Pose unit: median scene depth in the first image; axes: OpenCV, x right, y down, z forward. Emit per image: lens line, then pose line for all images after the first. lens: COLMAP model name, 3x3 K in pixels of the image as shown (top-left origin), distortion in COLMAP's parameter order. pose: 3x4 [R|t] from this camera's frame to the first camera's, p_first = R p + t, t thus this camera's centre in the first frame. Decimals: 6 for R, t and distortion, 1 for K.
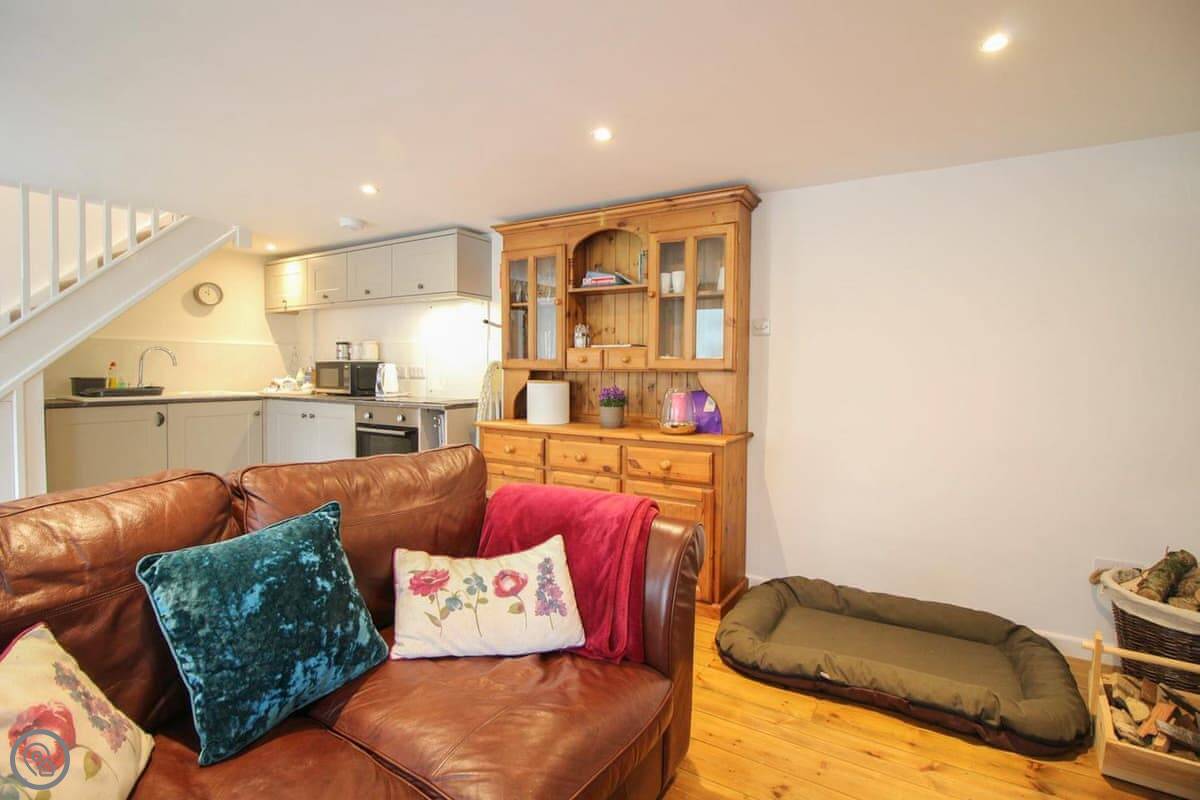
lens RADIAL K [[571.2, 0, 600.7], [0, 571.2, 384.0], [0, 0, 1]] dist [-0.002372, -0.009579]
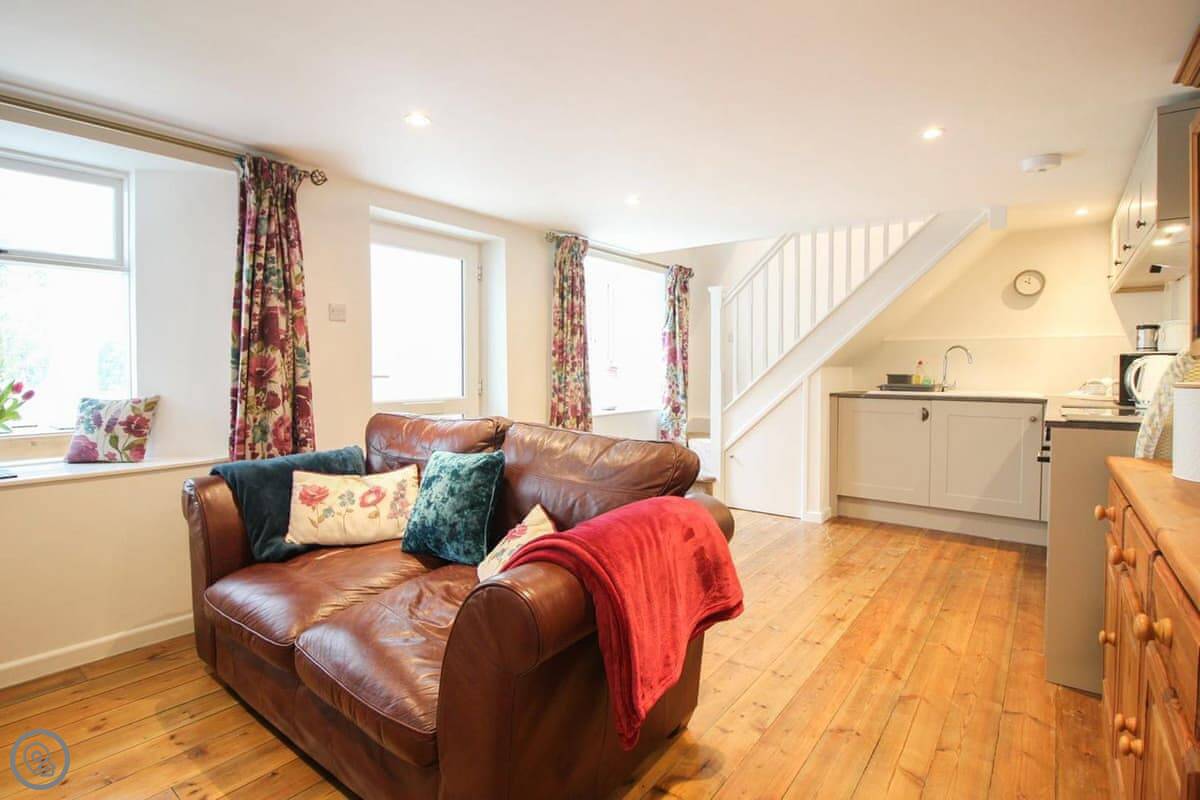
lens RADIAL K [[571.2, 0, 600.1], [0, 571.2, 385.3], [0, 0, 1]] dist [-0.002372, -0.009579]
pose [[-0.121995, 0.021886, -0.992289, 0.324726], [-0.030507, 0.999202, 0.025789, -0.000535], [0.992062, 0.033418, -0.121230, 0.497101]]
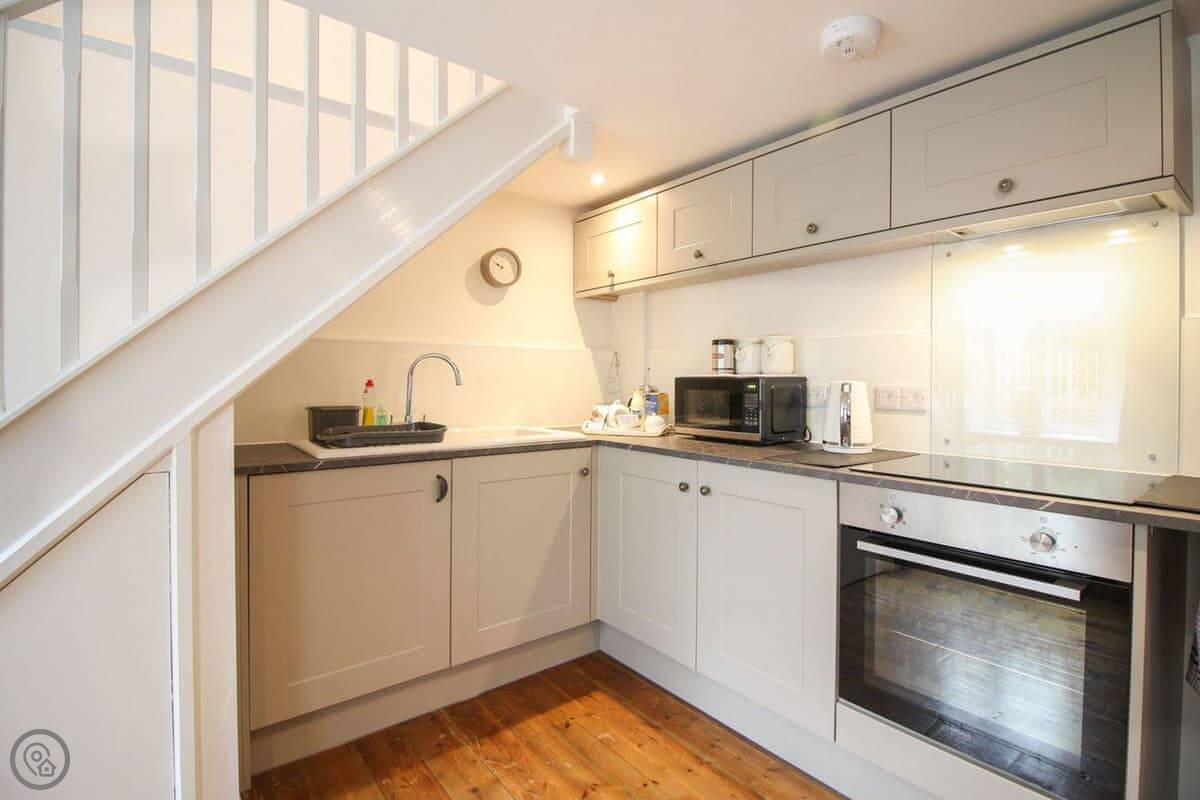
lens RADIAL K [[571.2, 0, 593.1], [0, 571.2, 384.8], [0, 0, 1]] dist [-0.002372, -0.009579]
pose [[0.937054, -0.000645, -0.349184, -0.428869], [-0.006794, 0.999775, -0.020079, -0.022663], [0.349118, 0.021188, 0.936839, 0.516980]]
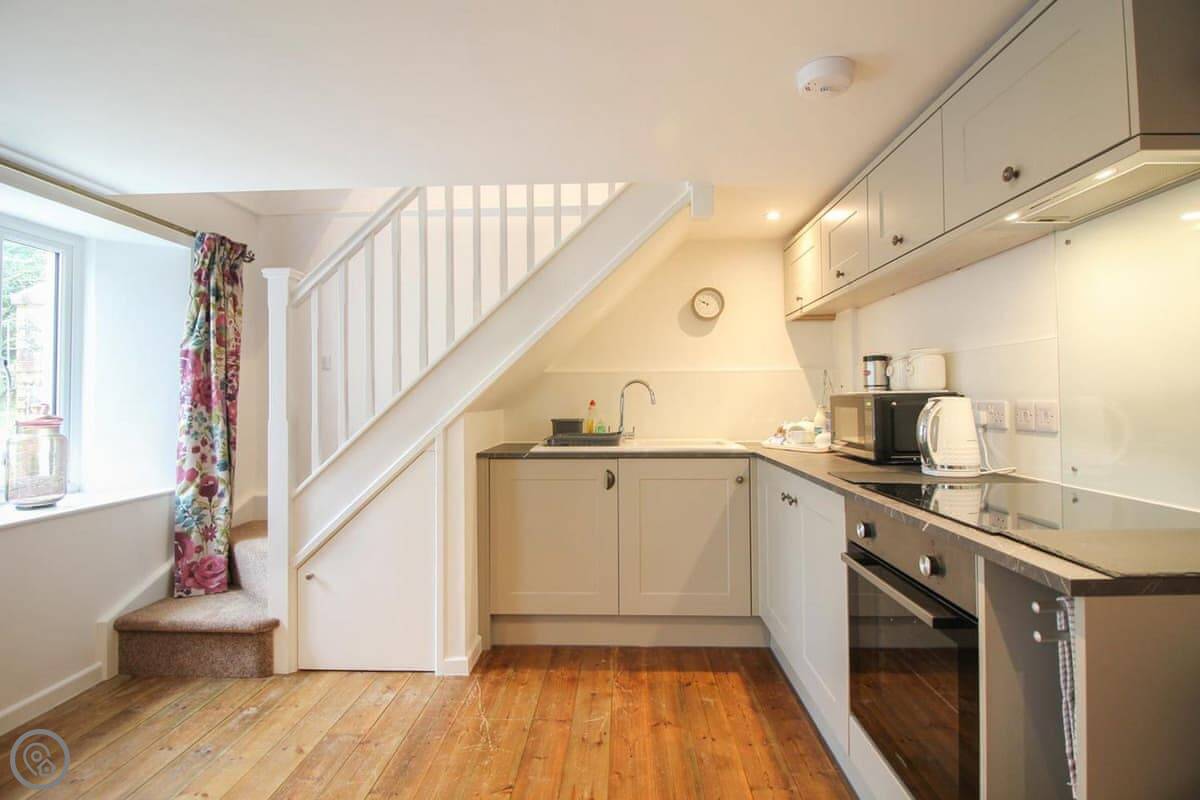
lens RADIAL K [[571.2, 0, 598.6], [0, 571.2, 384.5], [0, 0, 1]] dist [-0.002372, -0.009579]
pose [[0.481592, -0.034350, -0.875722, -0.133738], [-0.012124, 0.998875, -0.045848, -0.023587], [0.876312, 0.032697, 0.480634, 0.596278]]
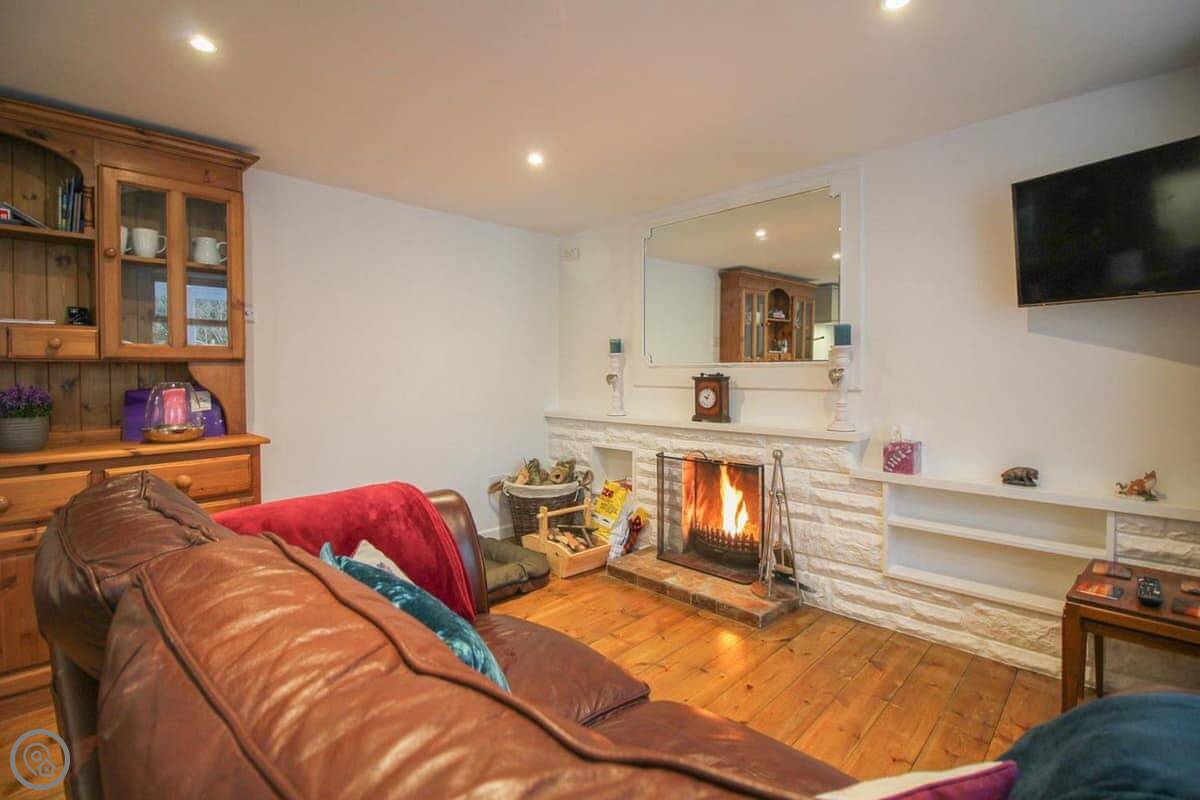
lens RADIAL K [[556.0, 0, 593.7], [0, 556.0, 388.8], [0, 0, 1]] dist [-0.009196, -0.006677]
pose [[0.233814, -0.046435, 0.971172, -0.342314], [0.037382, 0.998550, 0.038744, 0.006169], [-0.971562, 0.027246, 0.235211, 0.197473]]
